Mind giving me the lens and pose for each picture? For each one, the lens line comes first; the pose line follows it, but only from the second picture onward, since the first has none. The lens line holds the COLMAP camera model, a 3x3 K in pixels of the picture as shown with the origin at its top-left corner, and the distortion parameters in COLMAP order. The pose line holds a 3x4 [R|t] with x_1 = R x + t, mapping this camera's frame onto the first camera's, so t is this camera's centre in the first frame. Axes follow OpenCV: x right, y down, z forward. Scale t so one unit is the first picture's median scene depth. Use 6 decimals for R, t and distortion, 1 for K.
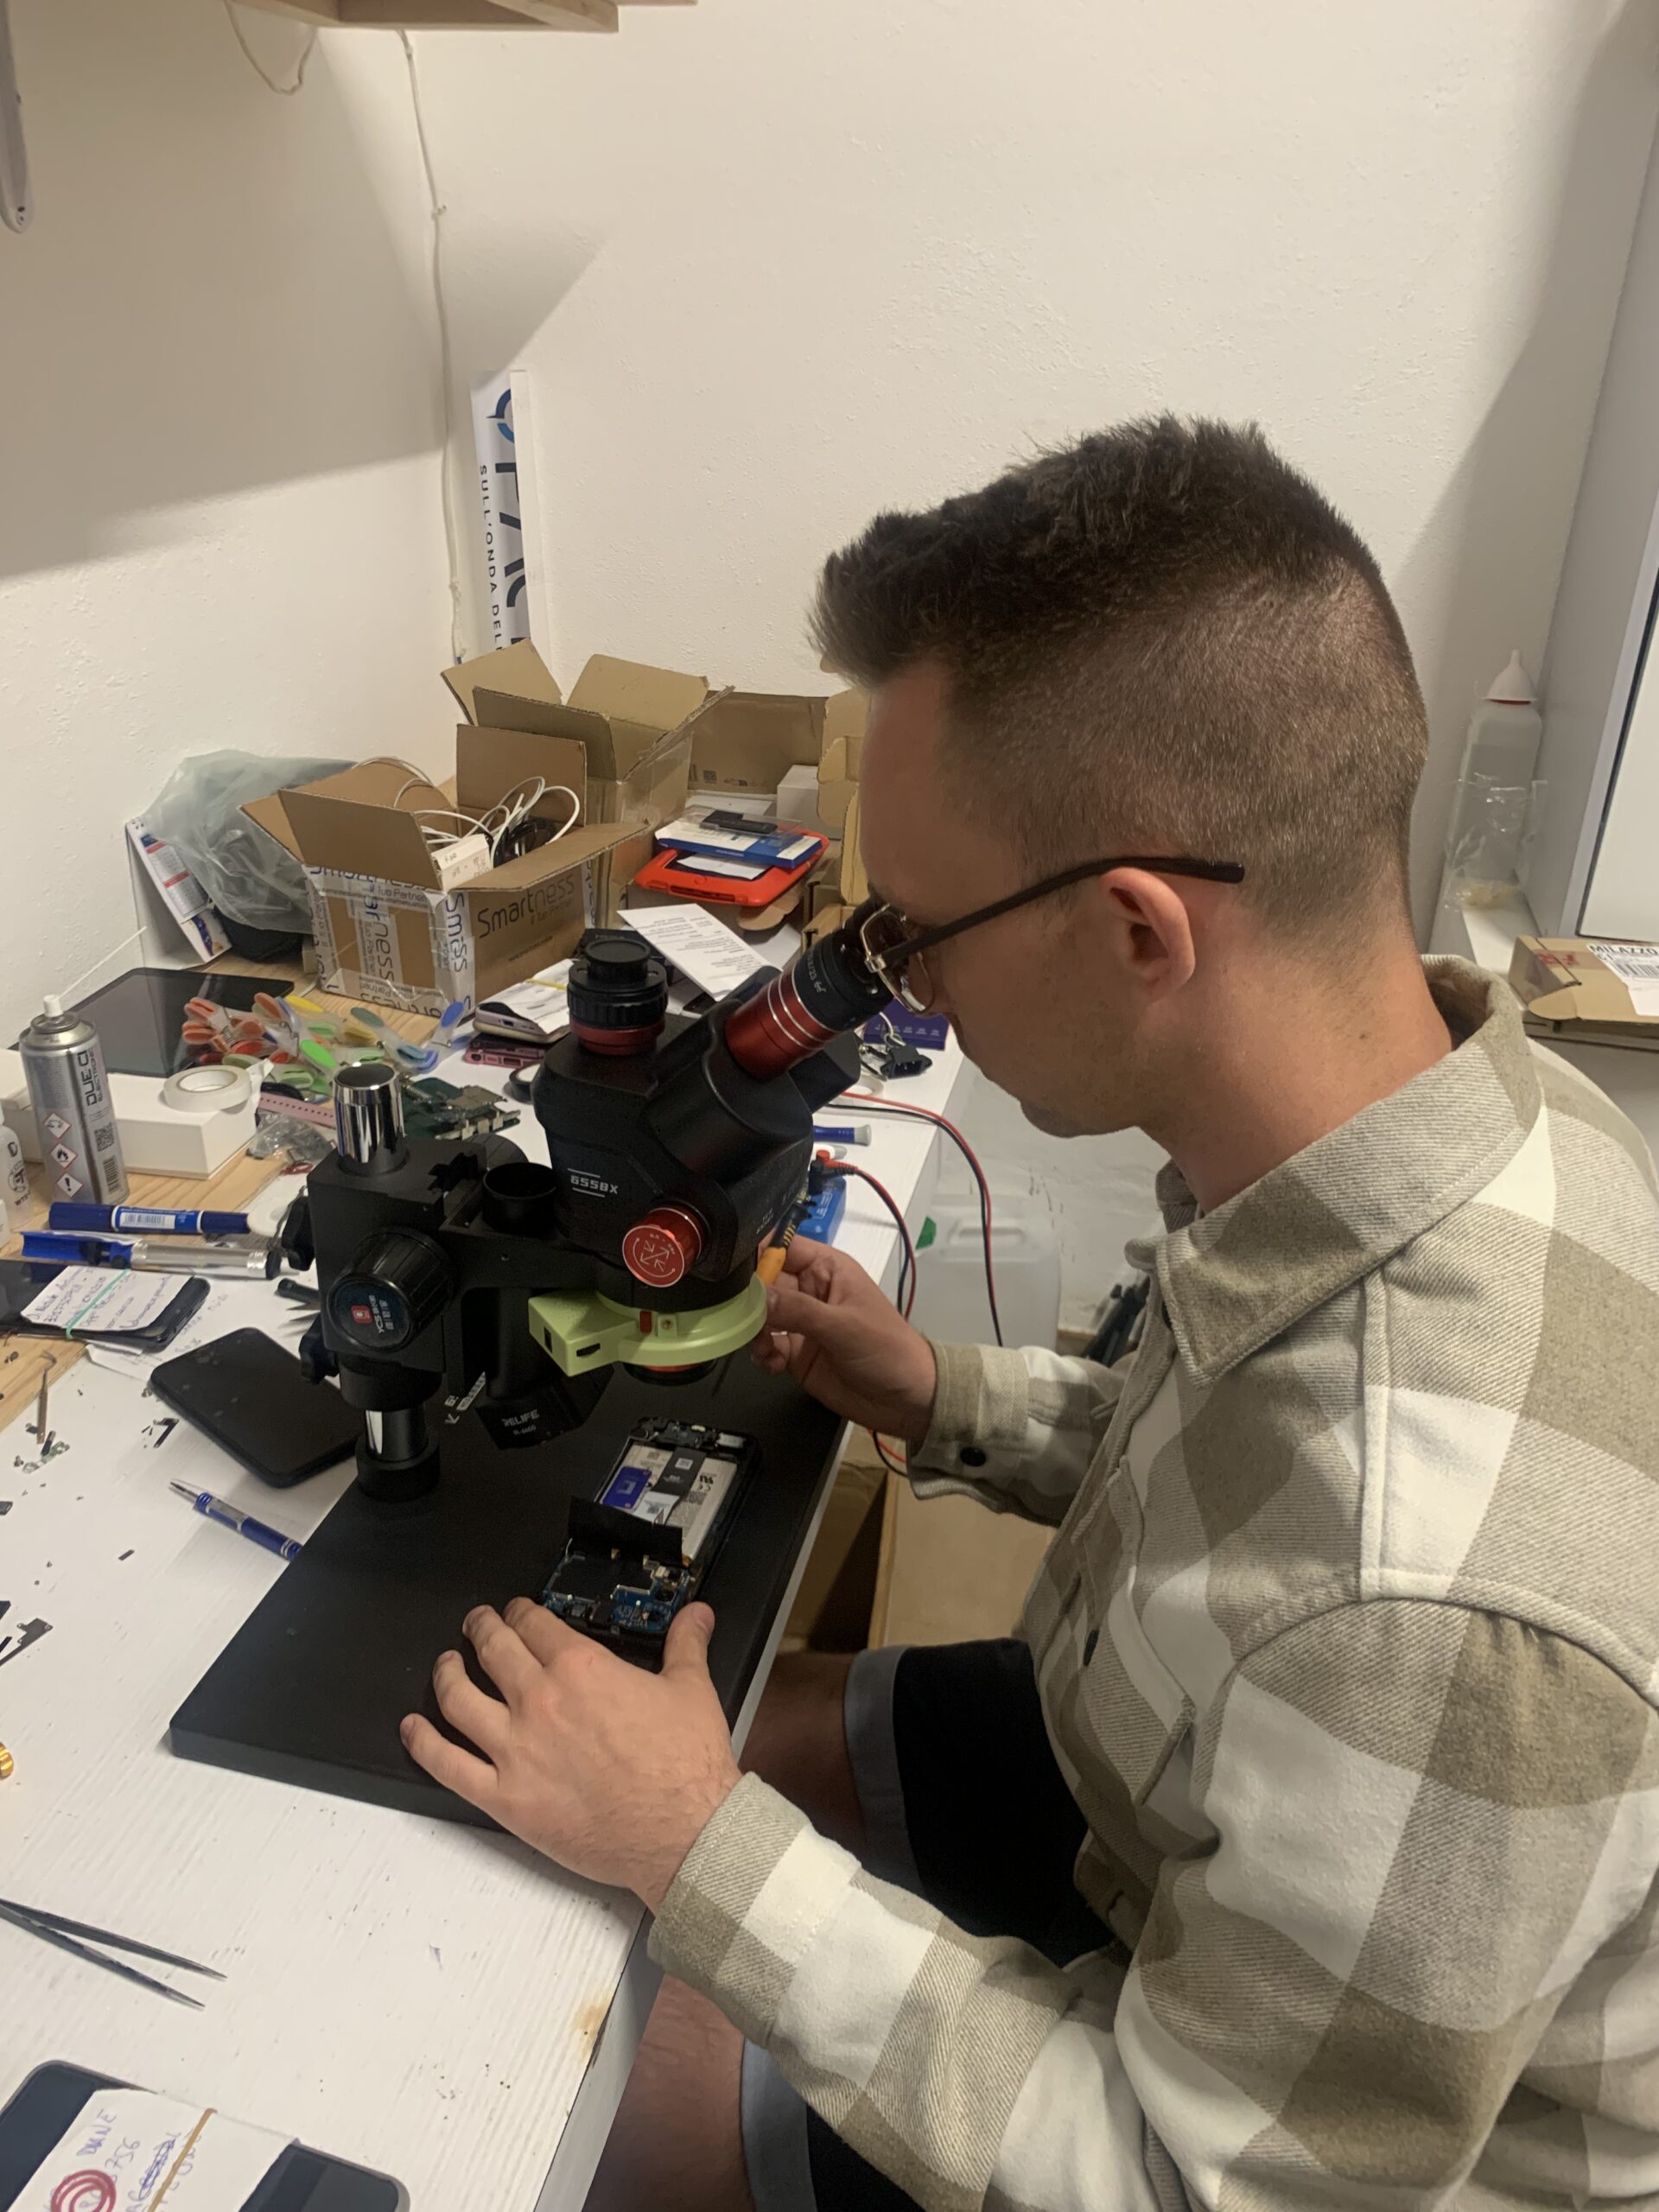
lens RADIAL K [[1714.6, 0, 835.2], [0, 1714.6, 1117.2], [0, 0, 1]] dist [0.018075, -0.031795]
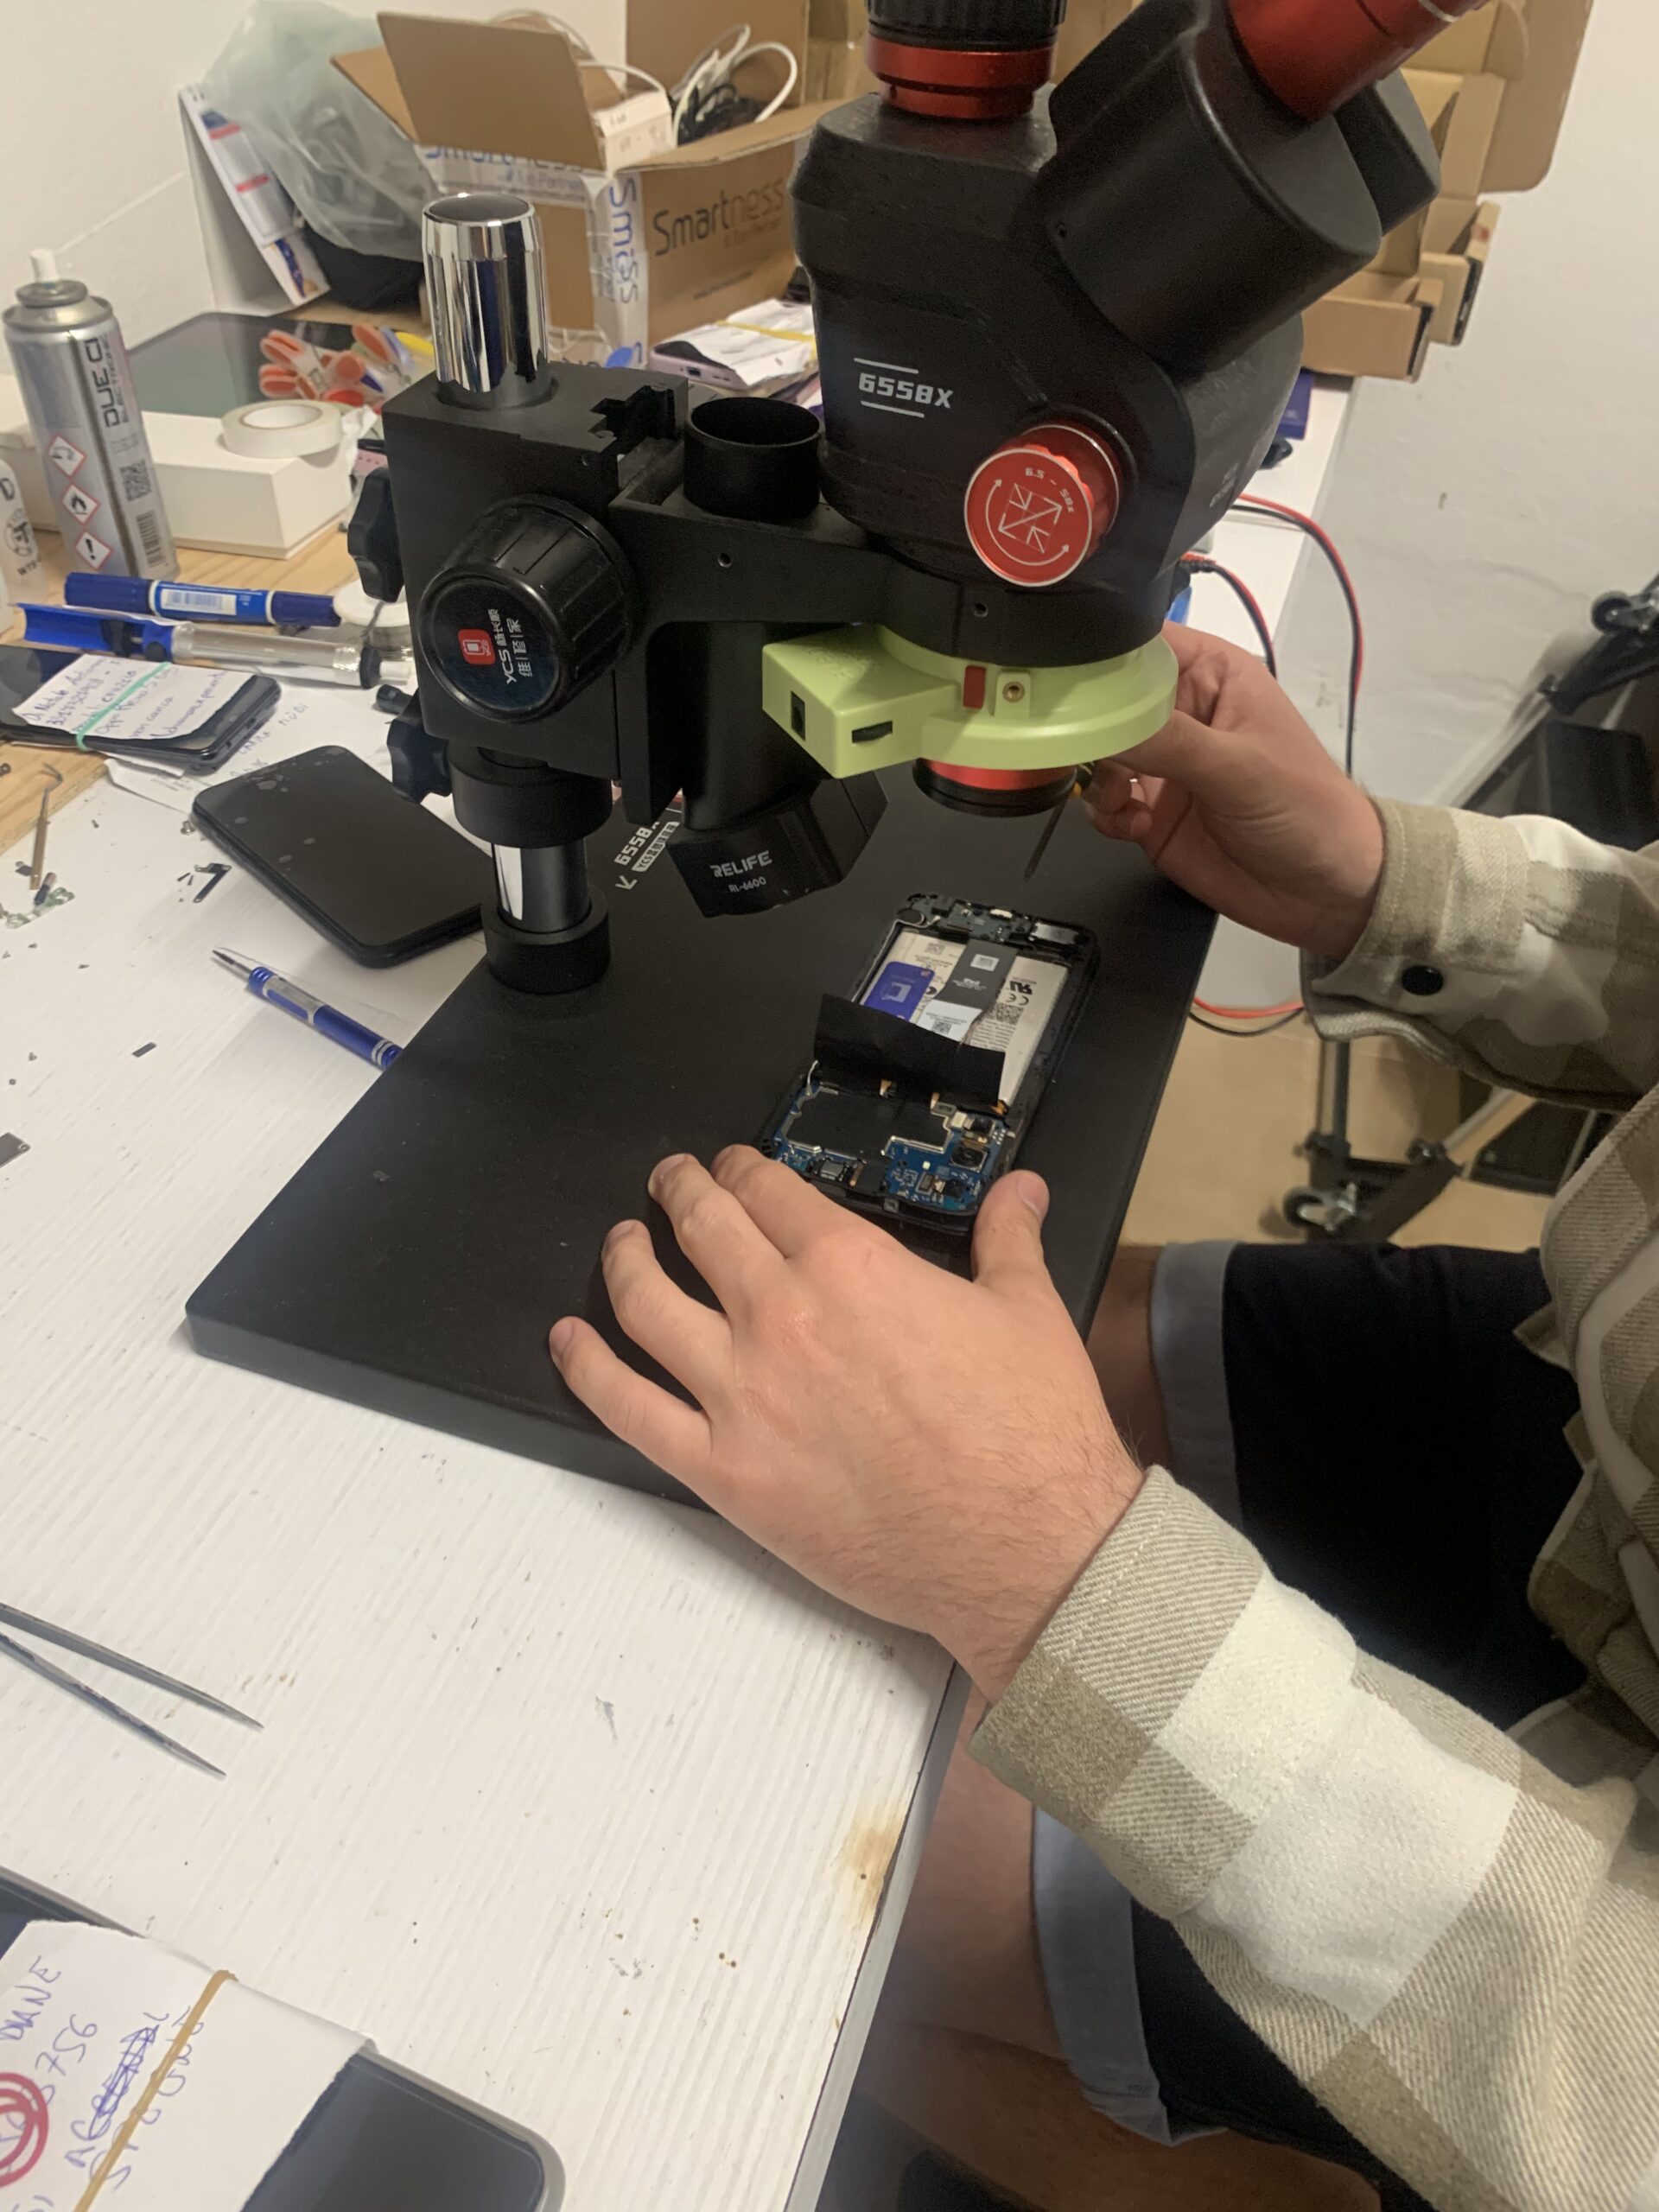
lens RADIAL K [[1714.6, 0, 803.3], [0, 1714.6, 1128.9], [0, 0, 1]] dist [0.018075, -0.031795]
pose [[0.993655, 0.059033, -0.095731, -0.061050], [-0.033508, 0.967908, 0.249062, 0.071732], [0.107362, -0.244274, 0.963745, 0.246156]]
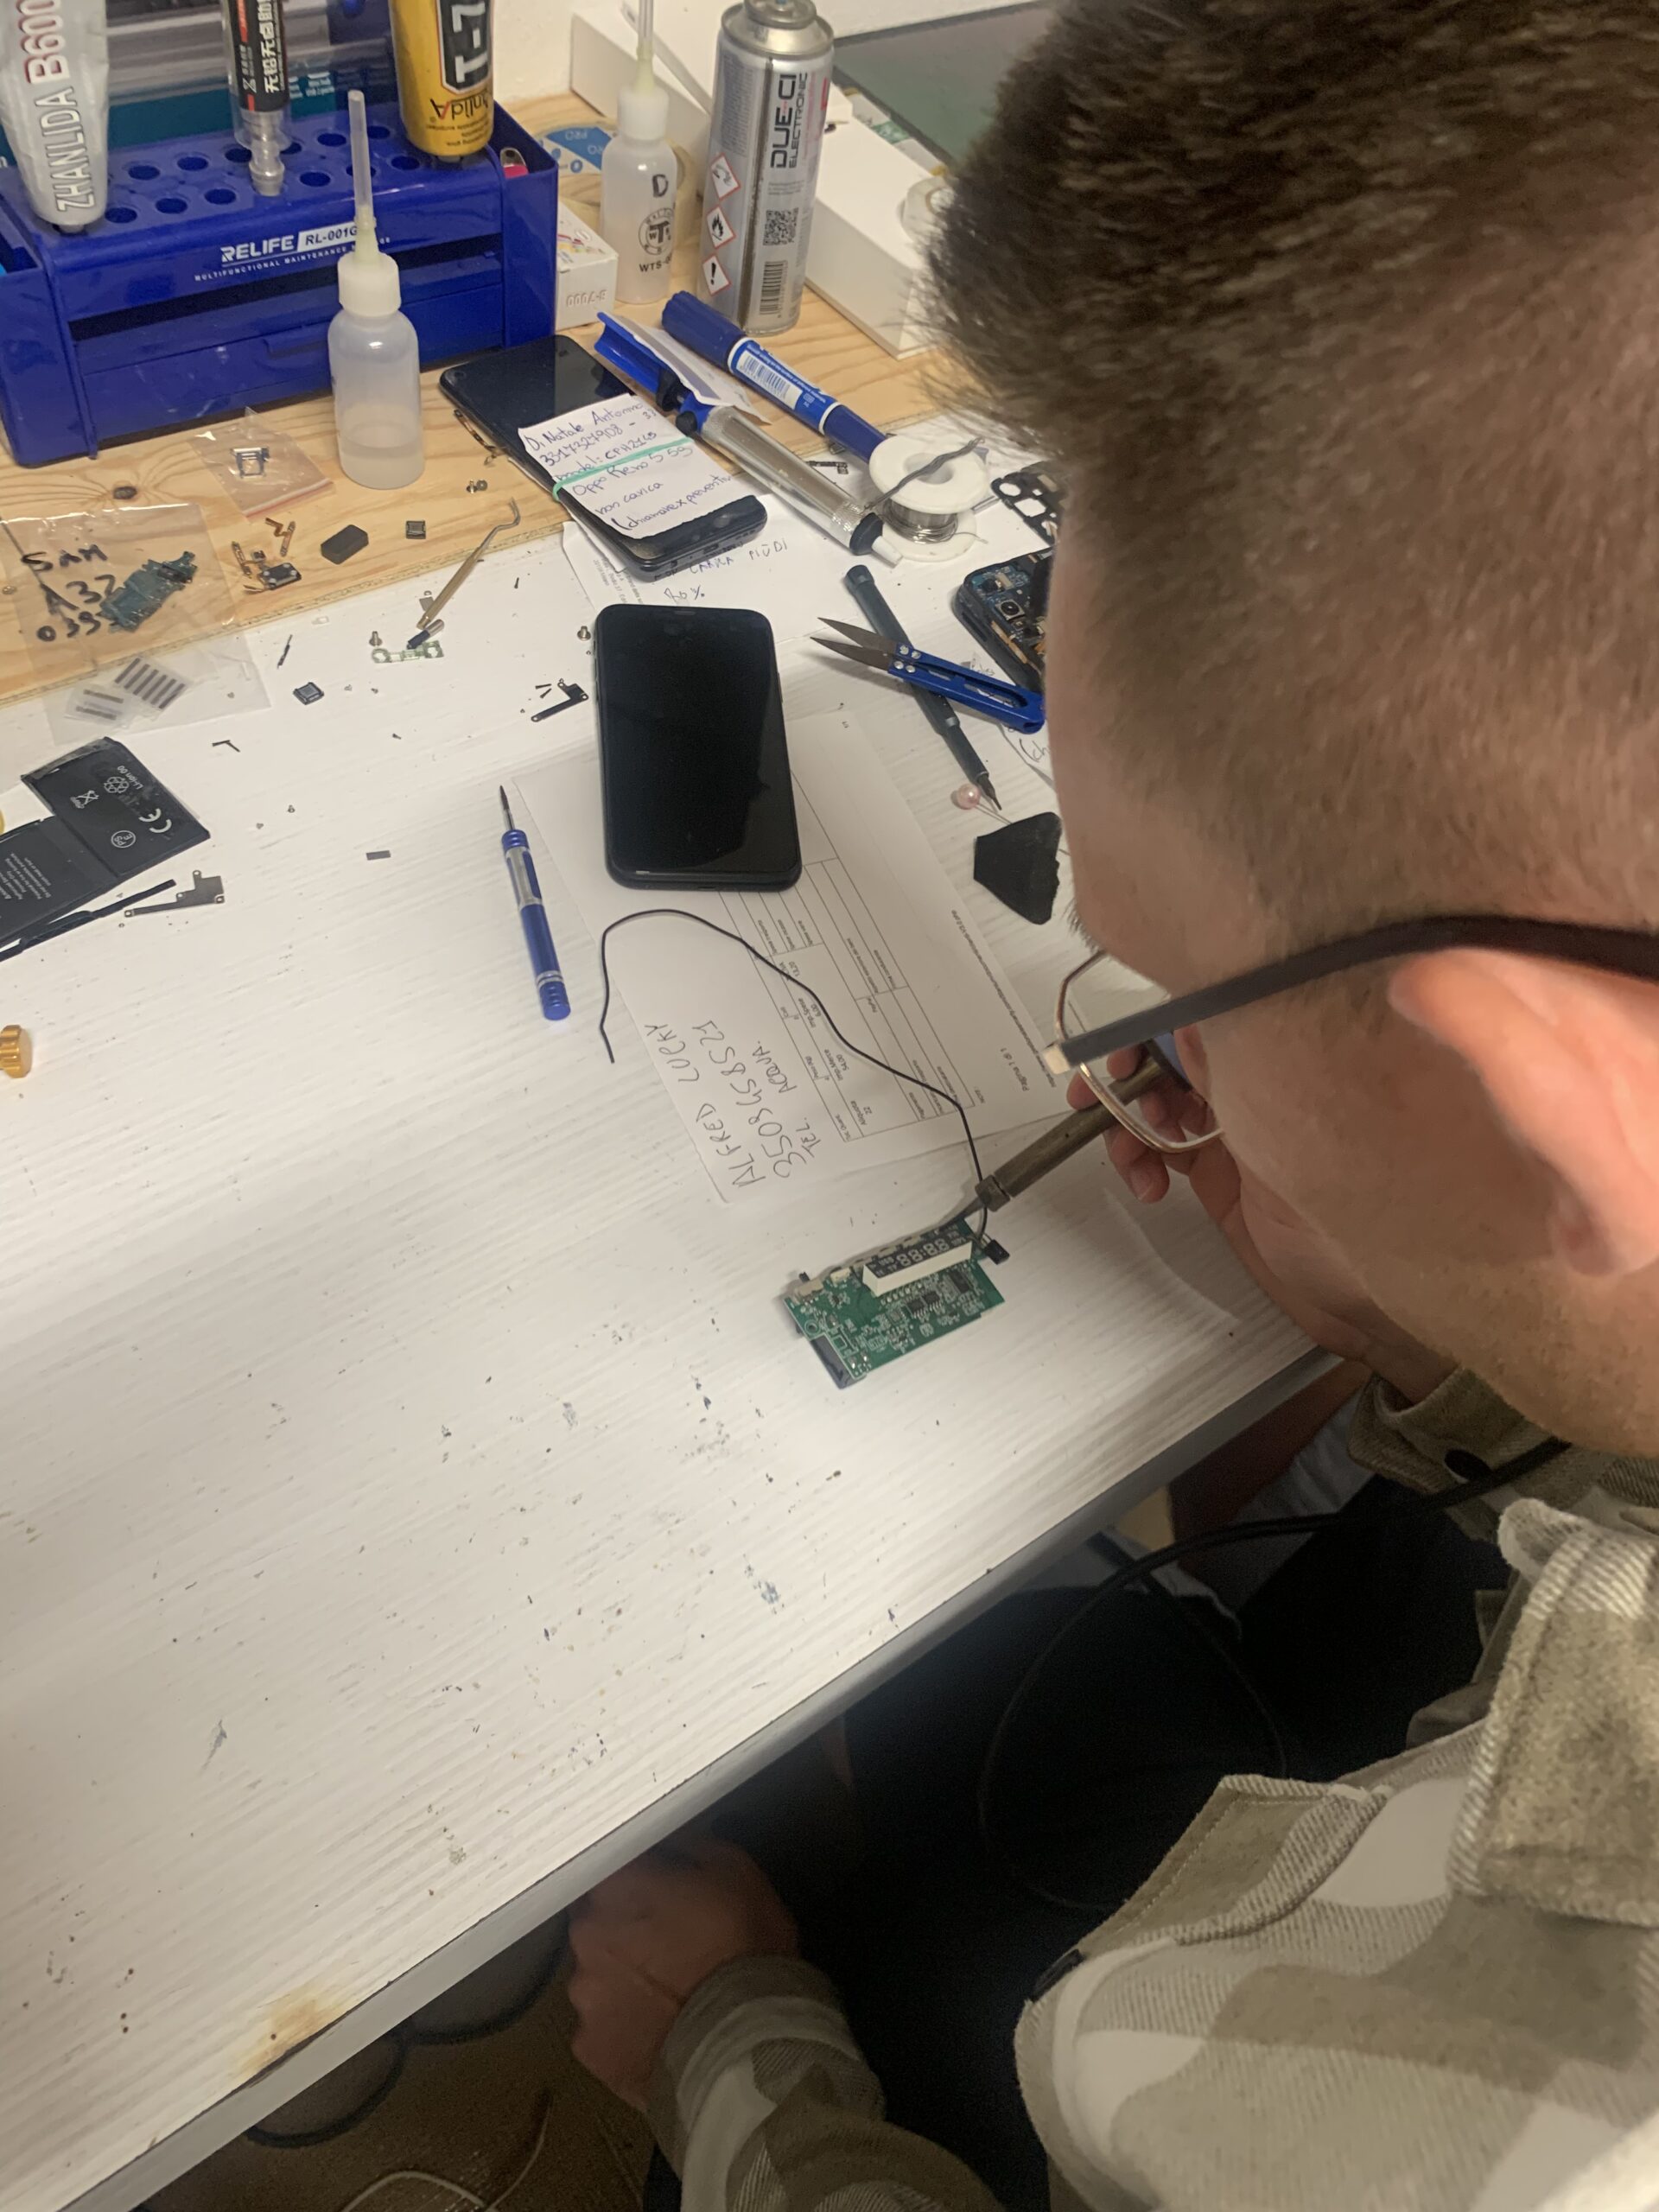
lens RADIAL K [[1714.6, 0, 819.4], [0, 1714.6, 1095.6], [0, 0, 1]] dist [0.018075, -0.031795]
pose [[0.740259, 0.591981, -0.318708, -0.002481], [-0.404970, 0.771005, 0.491478, -0.052827], [0.536671, -0.234754, 0.810478, 0.333147]]
